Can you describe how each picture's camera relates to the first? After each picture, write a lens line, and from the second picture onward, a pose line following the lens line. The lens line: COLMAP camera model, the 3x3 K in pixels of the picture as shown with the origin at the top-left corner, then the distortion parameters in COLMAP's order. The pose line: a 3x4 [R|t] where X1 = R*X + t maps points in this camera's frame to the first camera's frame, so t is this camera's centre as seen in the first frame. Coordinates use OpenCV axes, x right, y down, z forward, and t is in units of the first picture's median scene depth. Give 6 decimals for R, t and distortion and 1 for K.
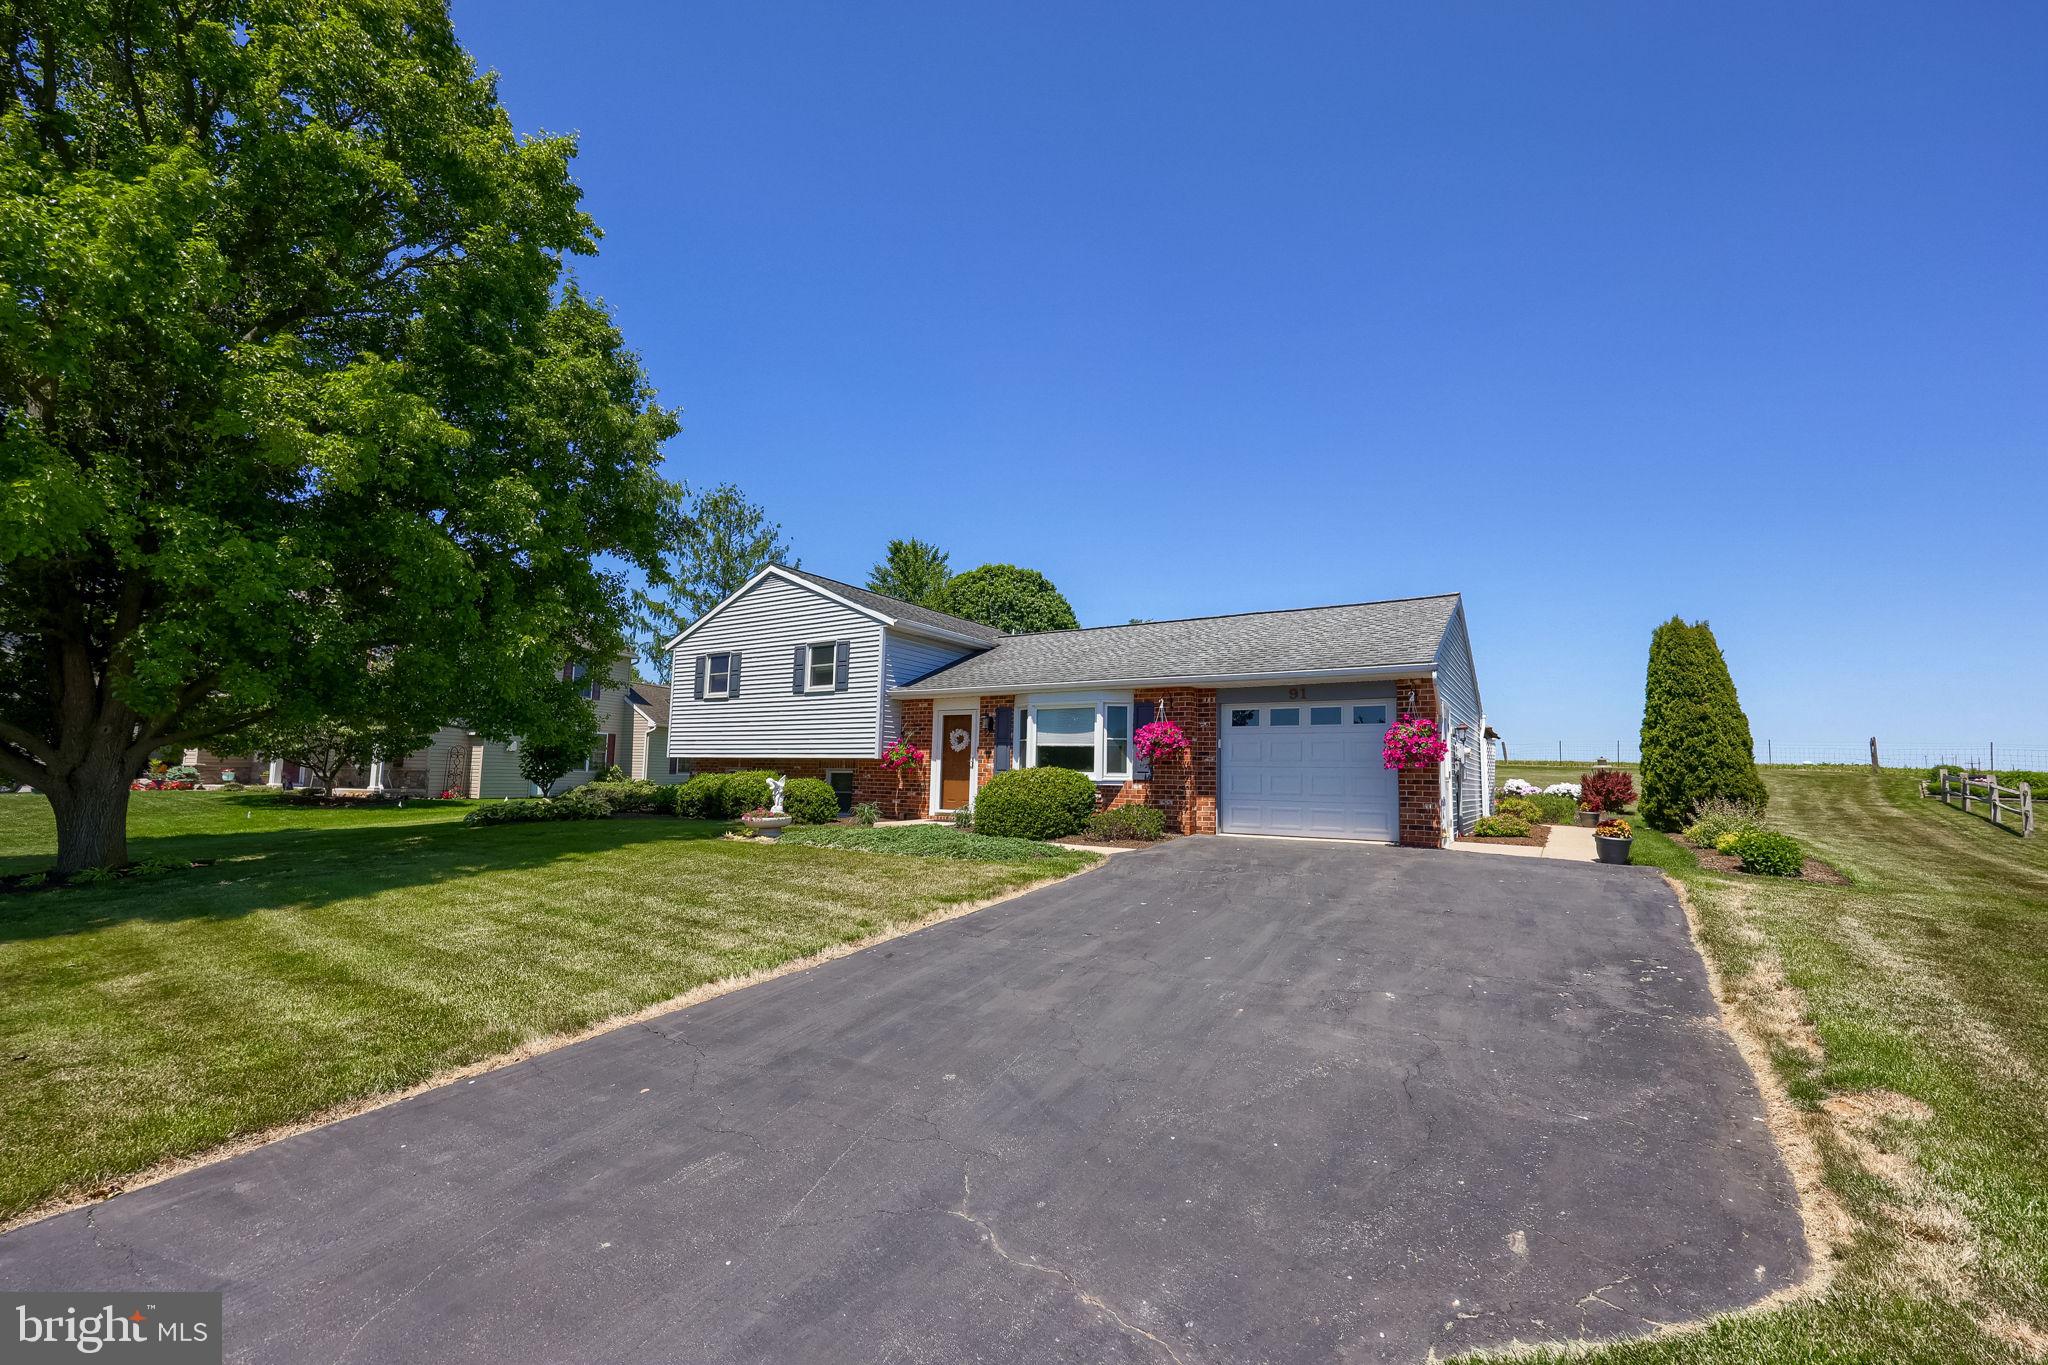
lens RADIAL K [[832.1, 0, 1029.6], [0, 832.1, 697.3], [0, 0, 1]] dist [-0.001294, 0.000021]
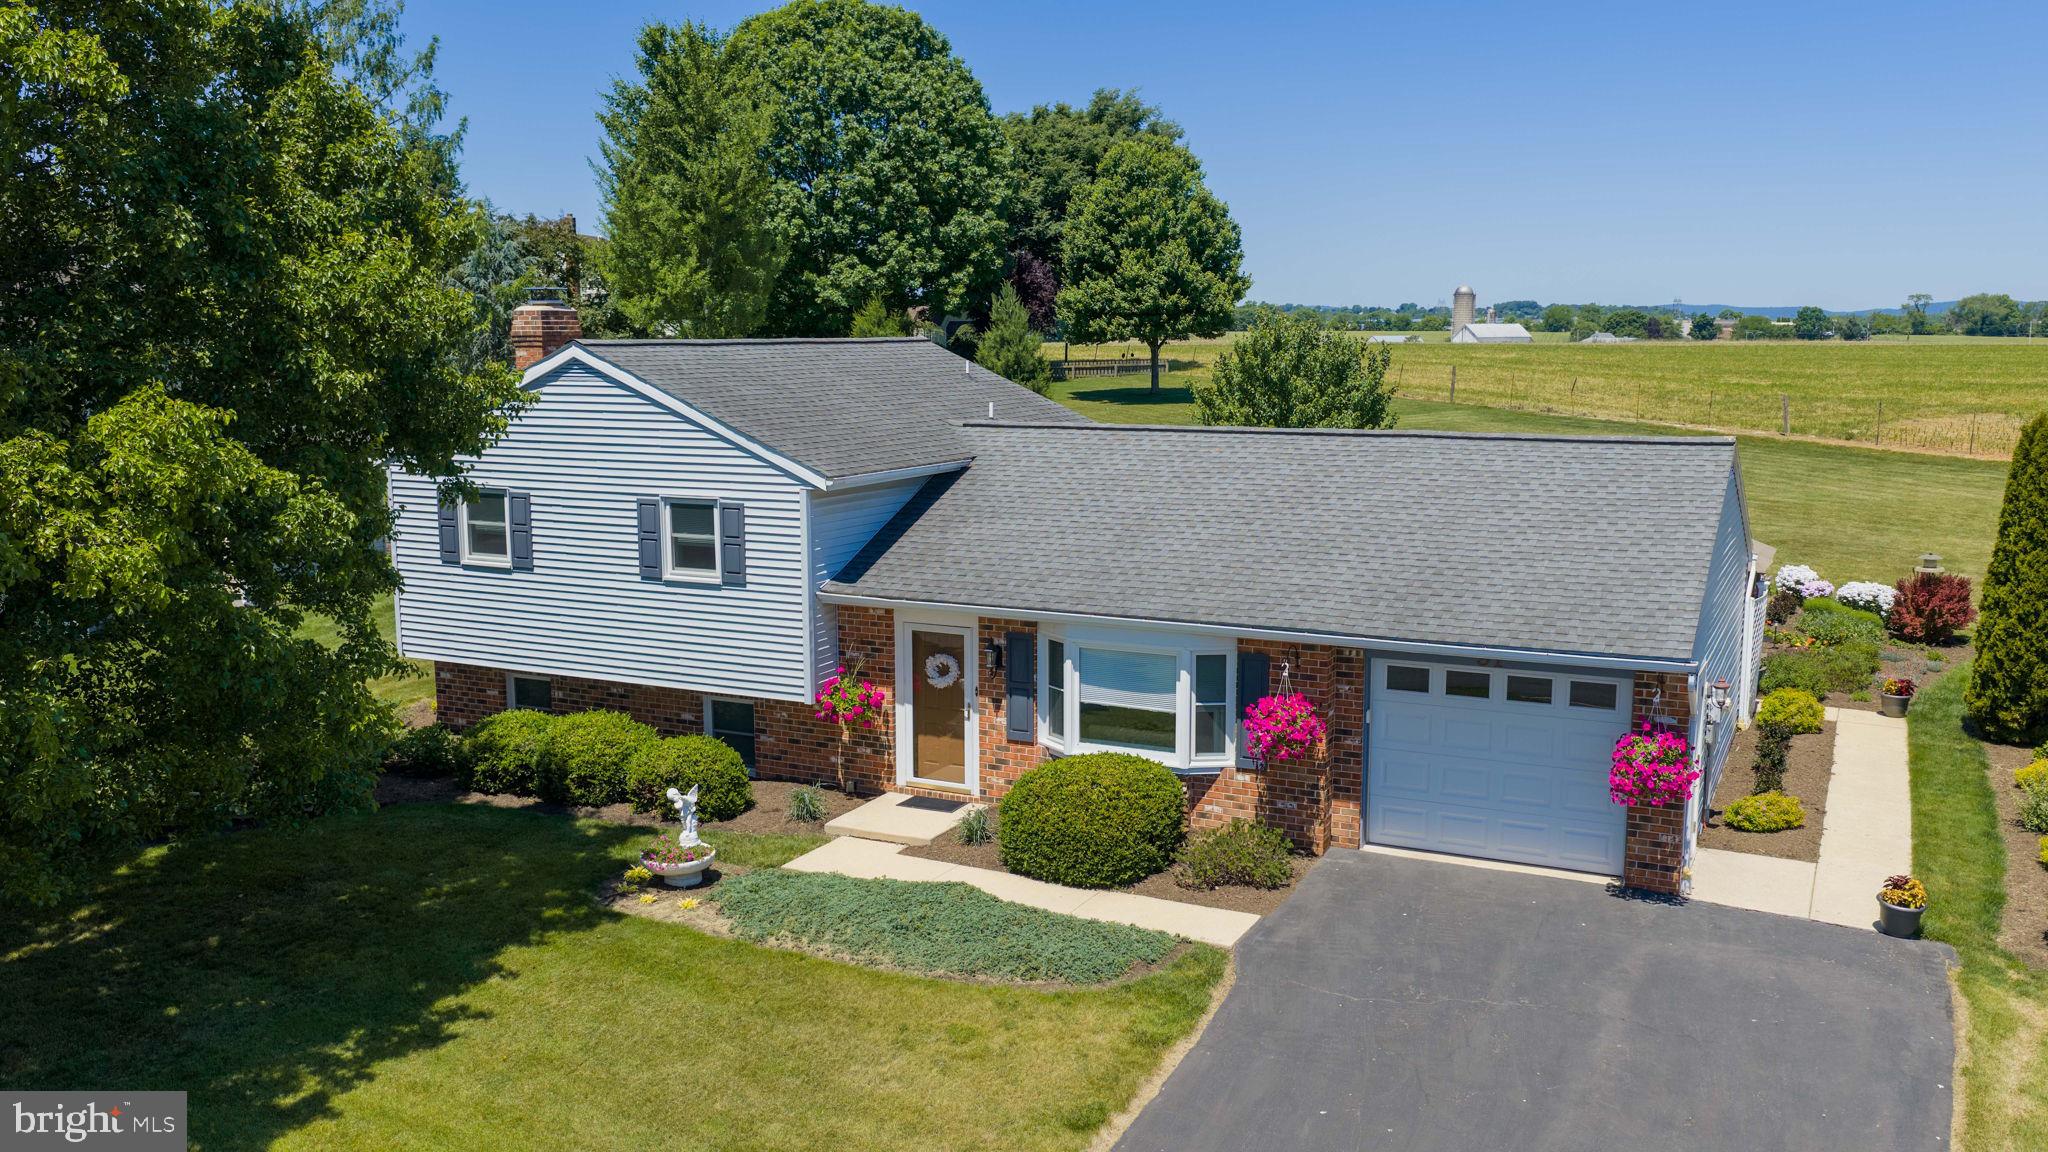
lens RADIAL K [[1700.8, 0, 1025.1], [0, 1700.8, 581.7], [0, 0, 1]] dist [0.014891, -0.042203]
pose [[0.994518, -0.039458, 0.096831, -0.145430], [0.014060, 0.968118, 0.250098, -0.334990], [-0.103613, -0.247366, 0.963366, -0.213463]]
